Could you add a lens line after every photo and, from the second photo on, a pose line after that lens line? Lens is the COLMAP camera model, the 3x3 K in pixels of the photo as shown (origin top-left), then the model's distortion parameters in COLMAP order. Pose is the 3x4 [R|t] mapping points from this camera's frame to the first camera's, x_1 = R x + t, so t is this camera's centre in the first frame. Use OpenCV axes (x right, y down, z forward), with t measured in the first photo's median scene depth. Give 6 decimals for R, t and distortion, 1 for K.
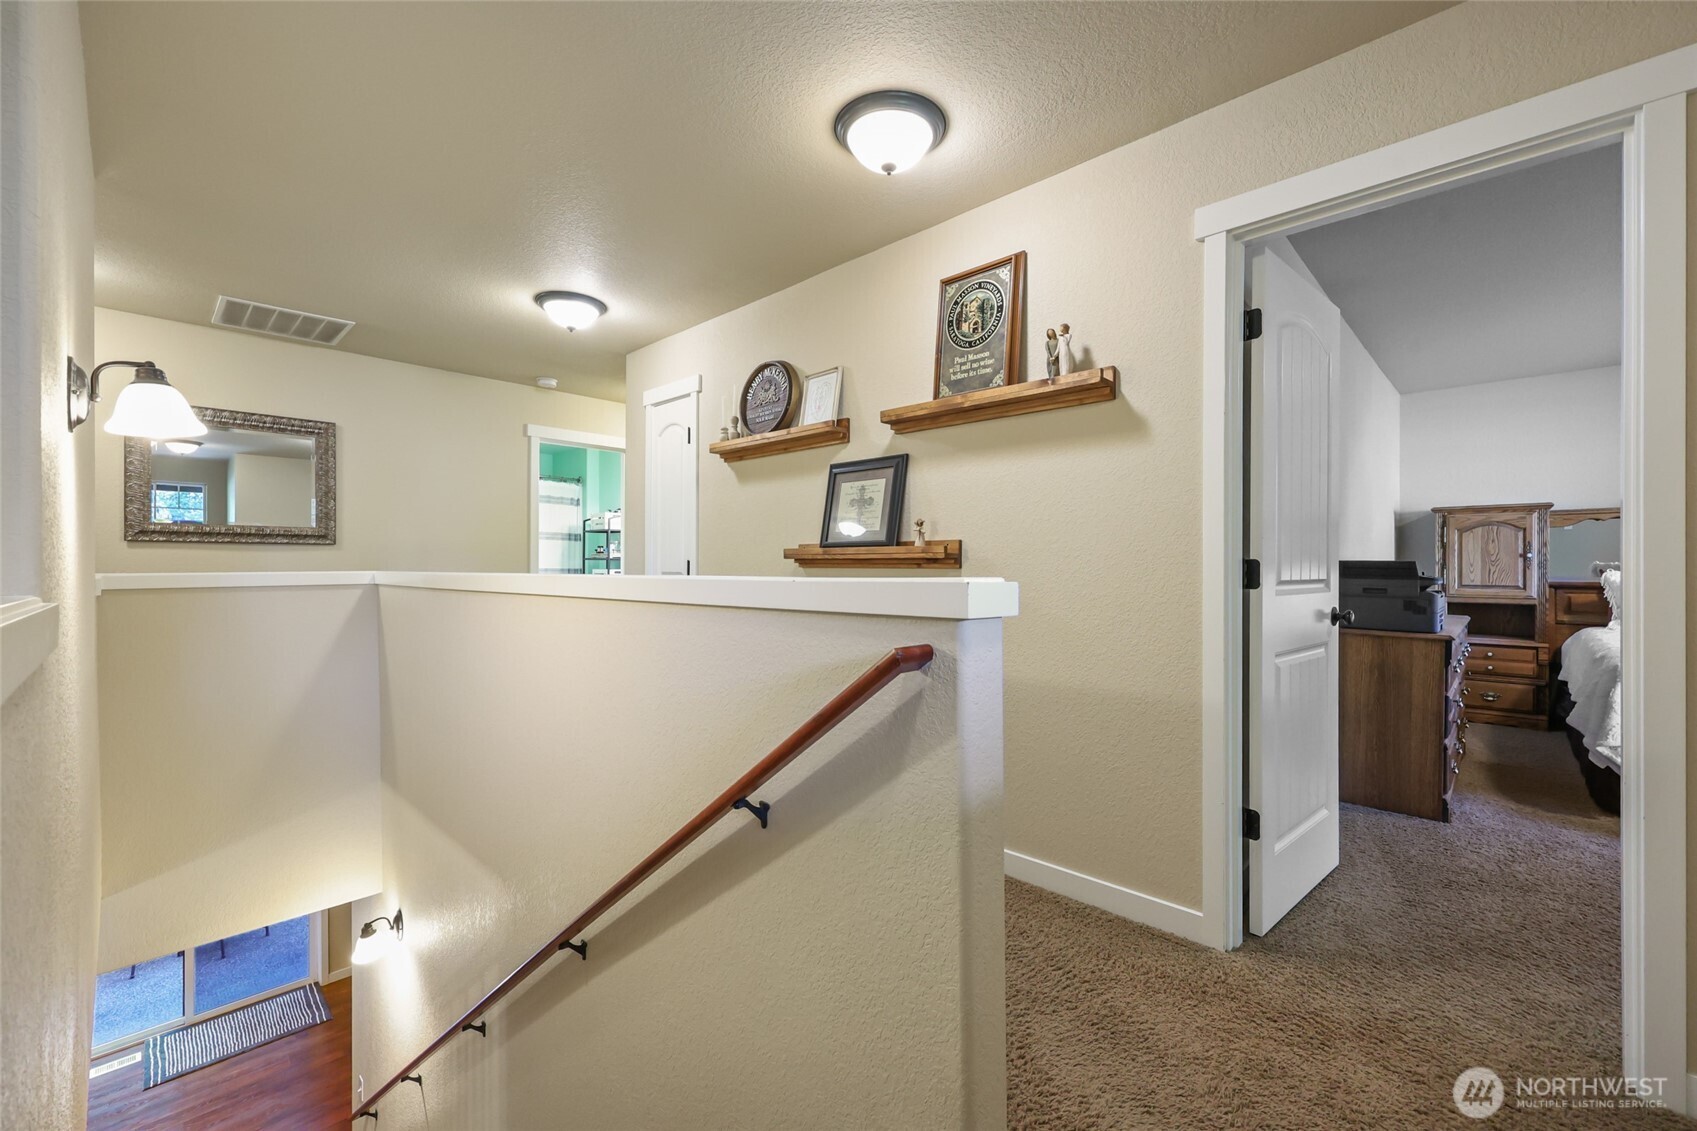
lens RADIAL K [[689.5, 0, 861.2], [0, 689.5, 561.7], [0, 0, 1]] dist [0.001161, 0.000776]
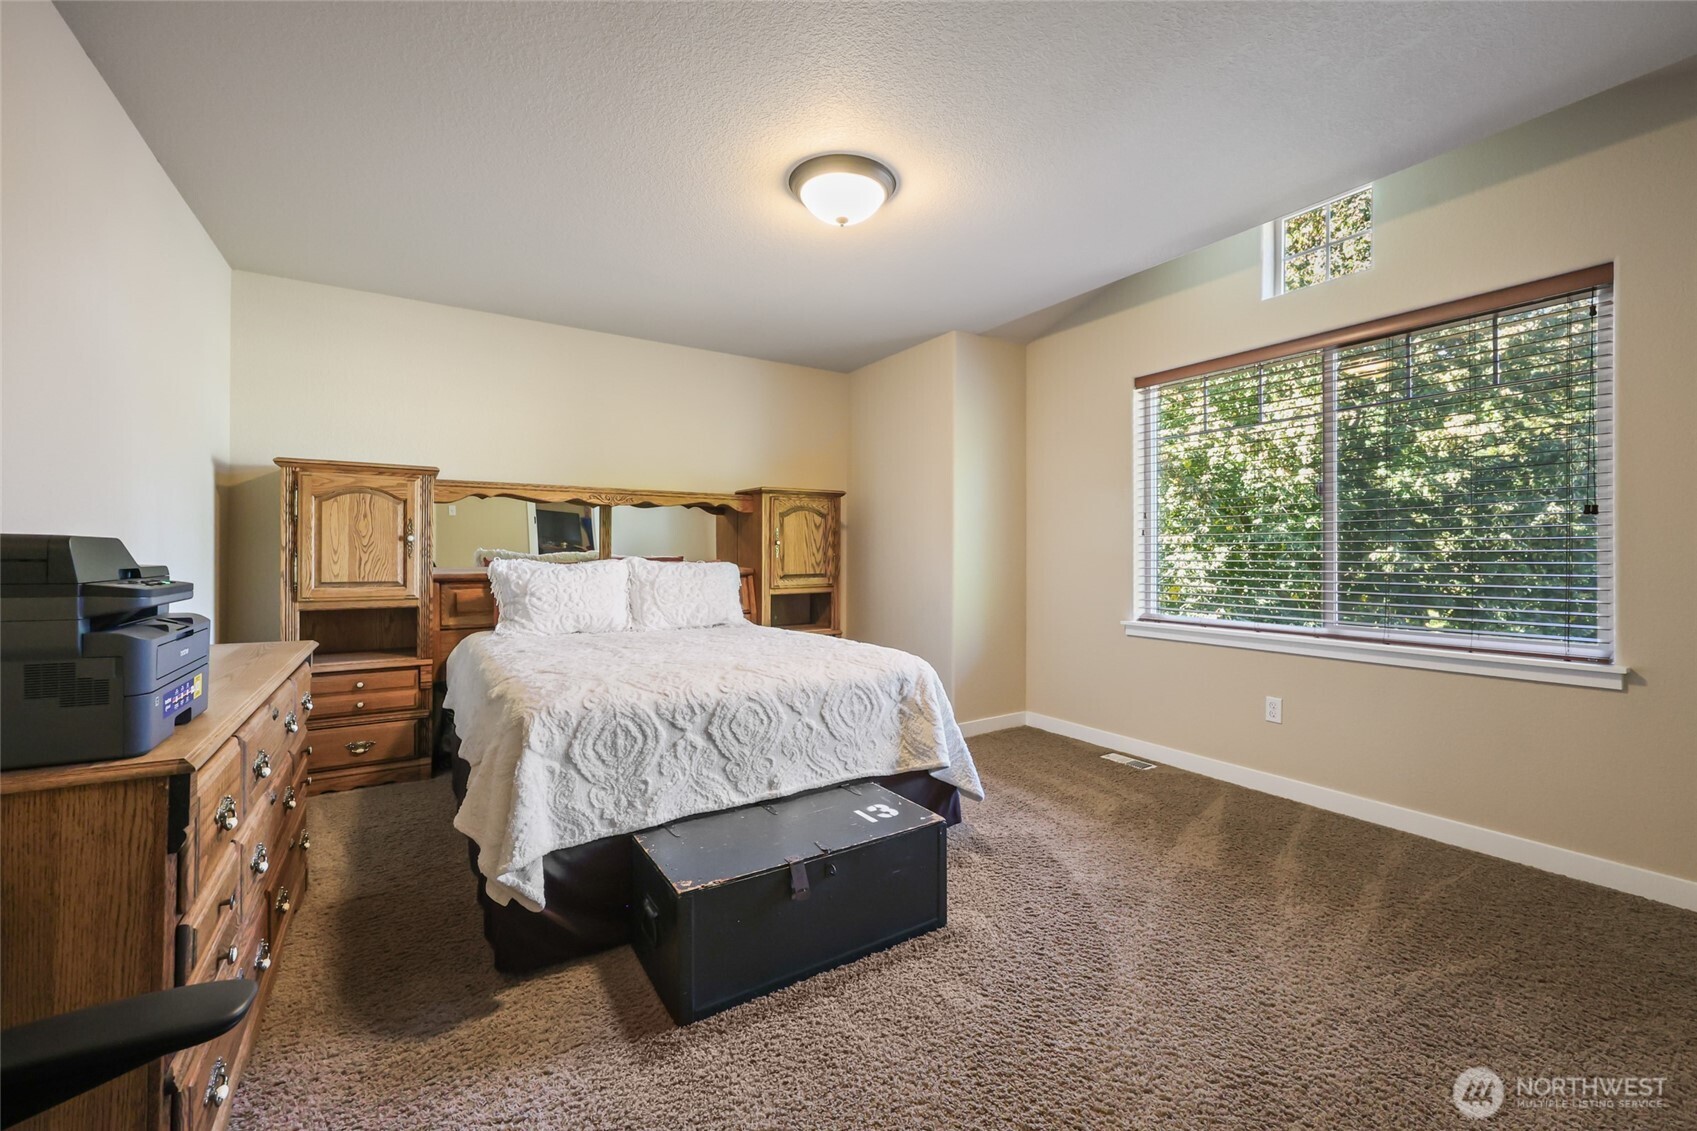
lens RADIAL K [[689.5, 0, 851.7], [0, 689.5, 558.3], [0, 0, 1]] dist [0.001161, 0.000776]
pose [[0.243494, -0.004119, 0.969894, 0.390327], [-0.008453, 0.999944, 0.006369, 0.002973], [-0.969866, -0.009749, 0.243445, 0.387989]]
